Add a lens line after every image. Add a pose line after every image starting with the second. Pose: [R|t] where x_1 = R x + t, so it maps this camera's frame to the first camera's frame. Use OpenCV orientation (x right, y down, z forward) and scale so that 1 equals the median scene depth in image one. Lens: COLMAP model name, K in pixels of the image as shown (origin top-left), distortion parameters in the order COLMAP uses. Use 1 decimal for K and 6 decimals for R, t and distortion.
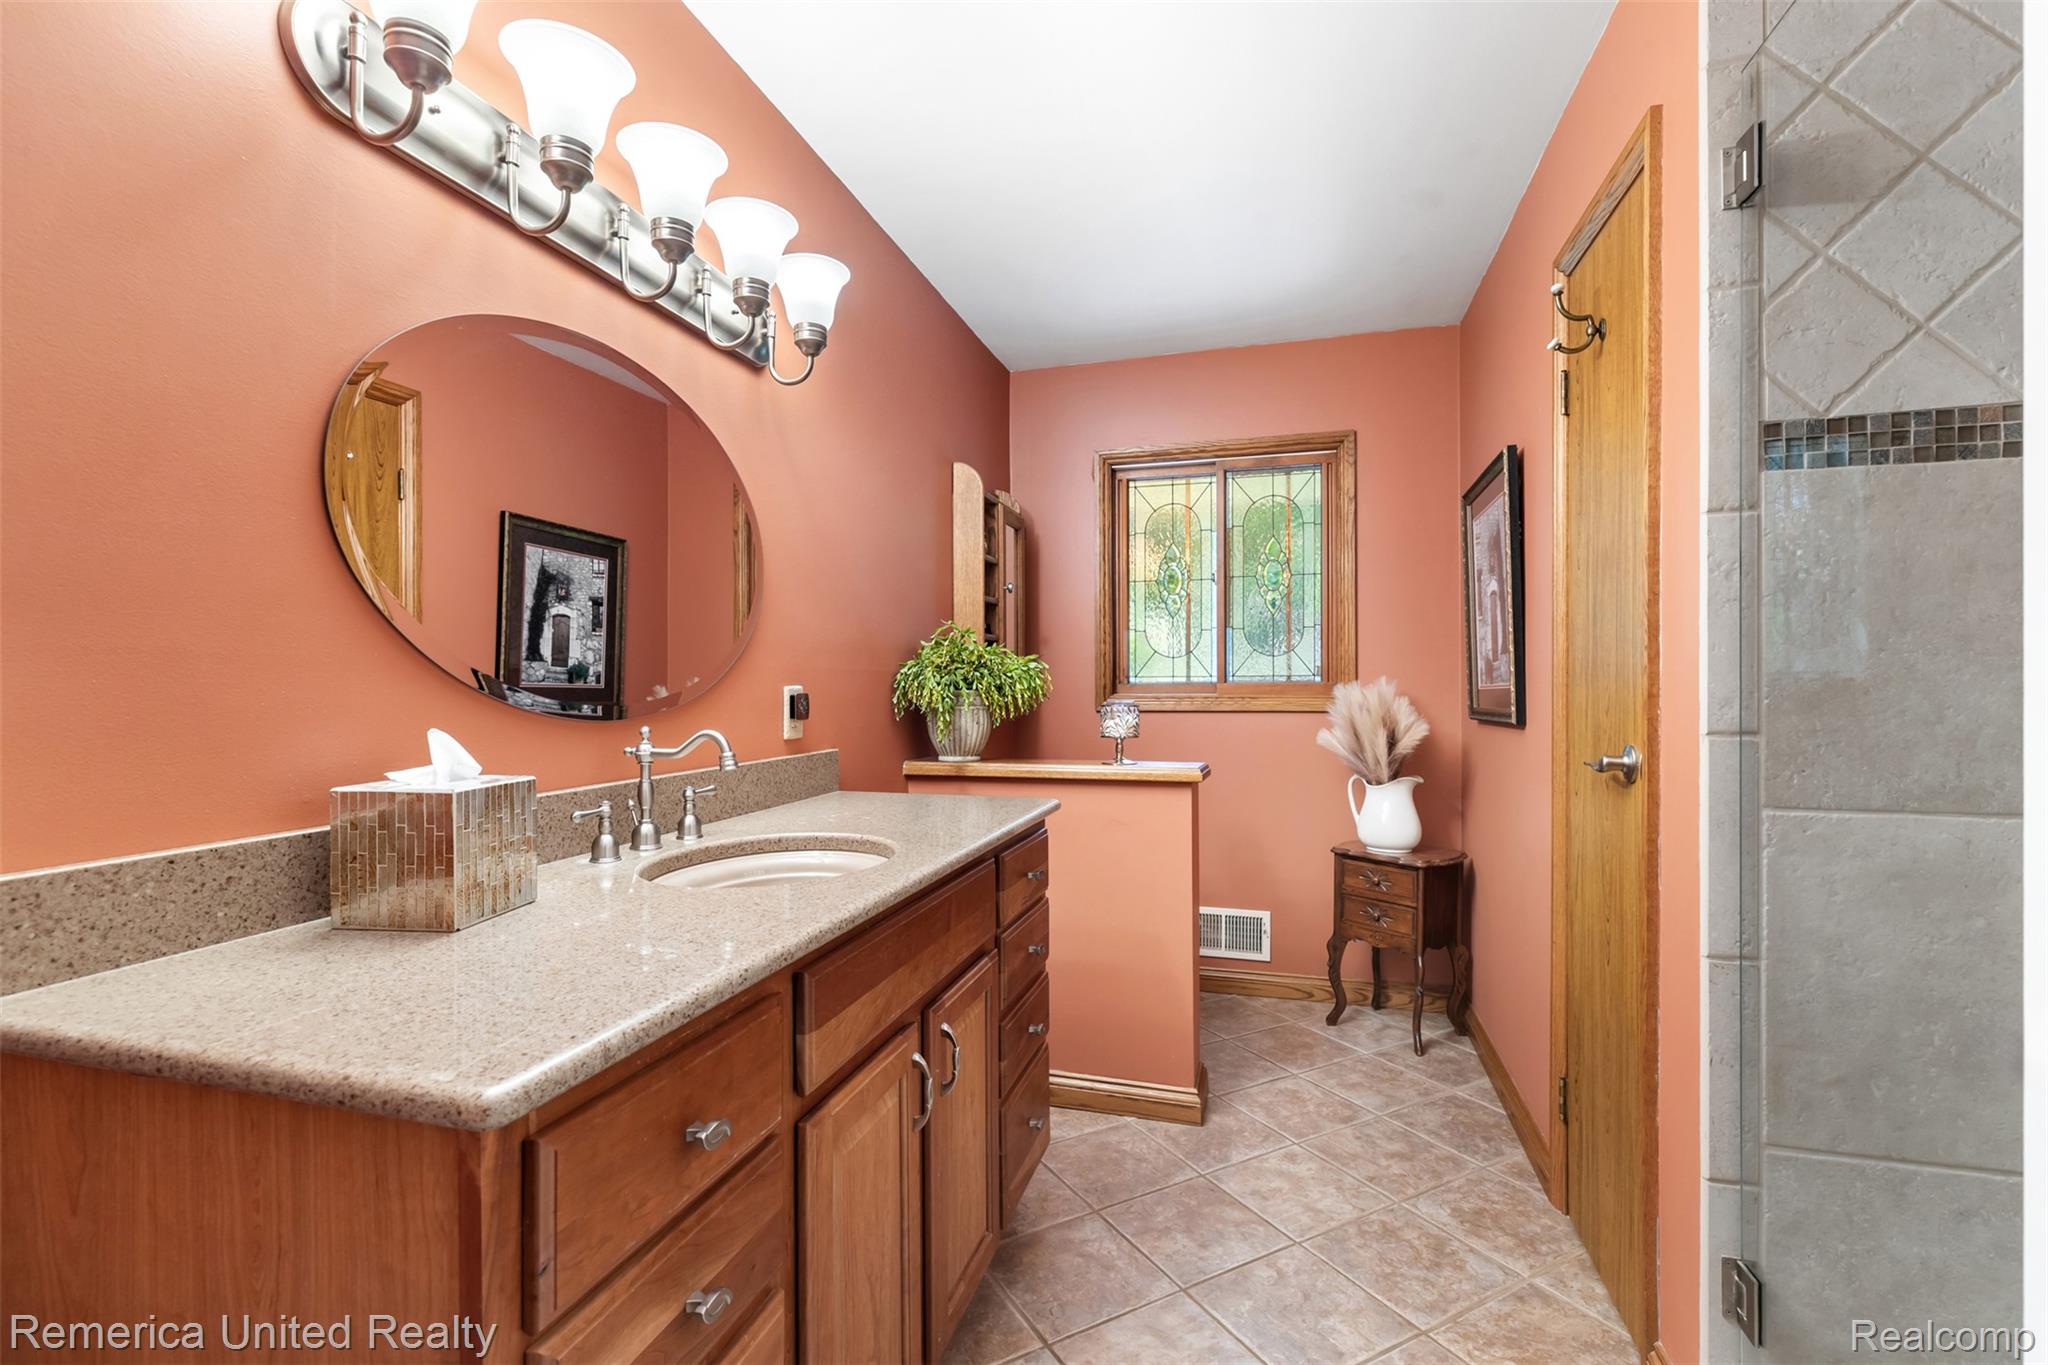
lens RADIAL K [[920.9, 0, 1021.7], [0, 920.9, 683.6], [0, 0, 1]] dist [0.004738, 0.000390]
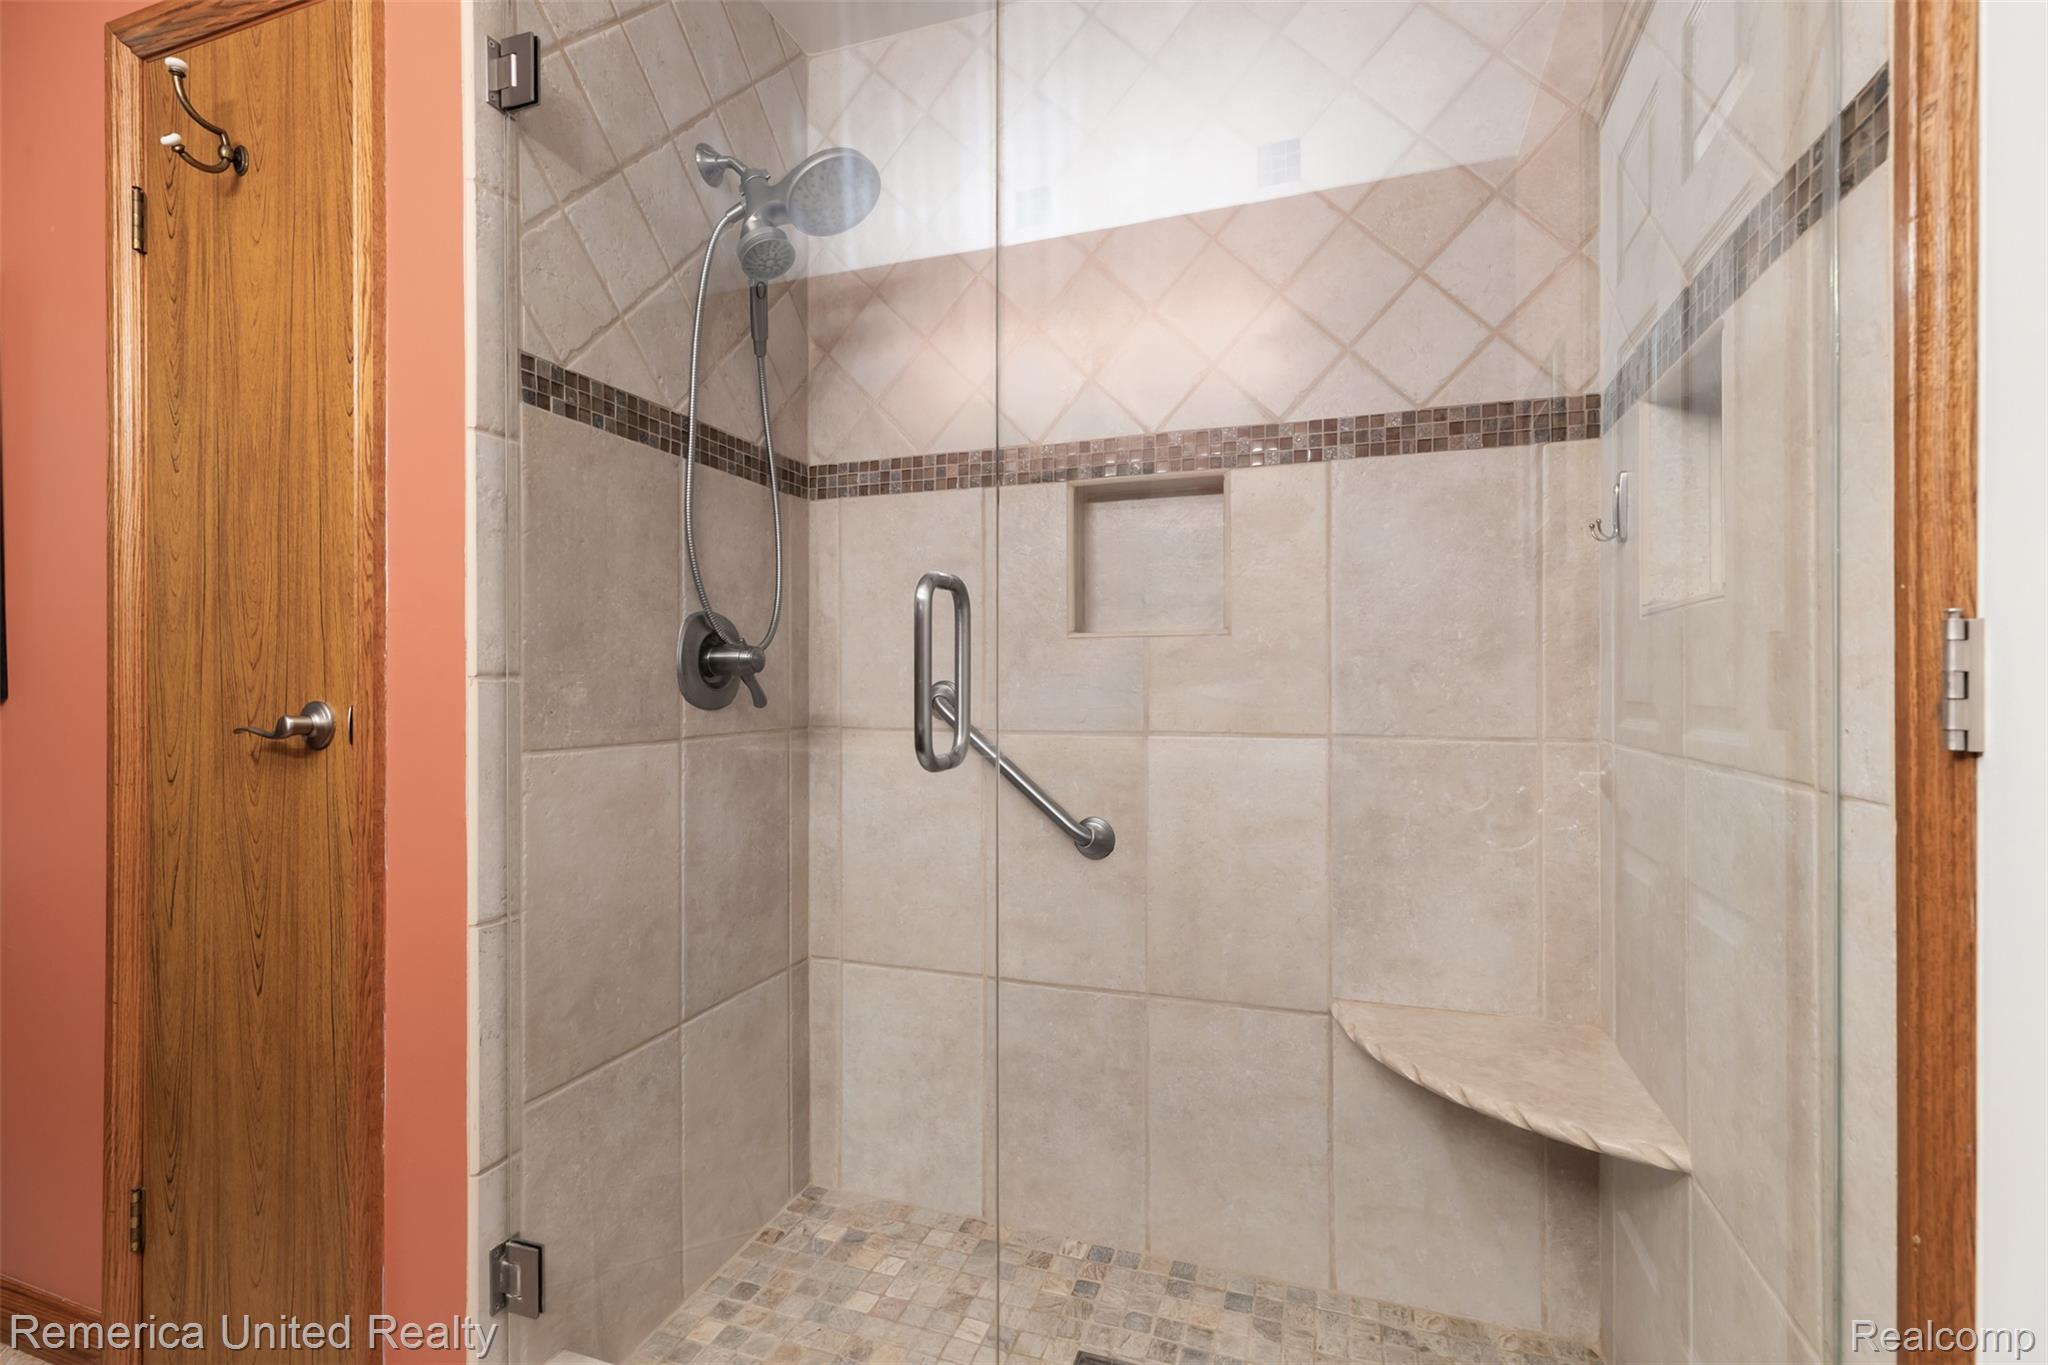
lens RADIAL K [[920.9, 0, 1023.5], [0, 920.9, 682.3], [0, 0, 1]] dist [0.004738, 0.000390]
pose [[0.058876, 0.006890, 0.998242, -0.121063], [-0.000209, 0.999976, -0.006890, 0.068250], [-0.998265, 0.000197, 0.058876, 0.426490]]
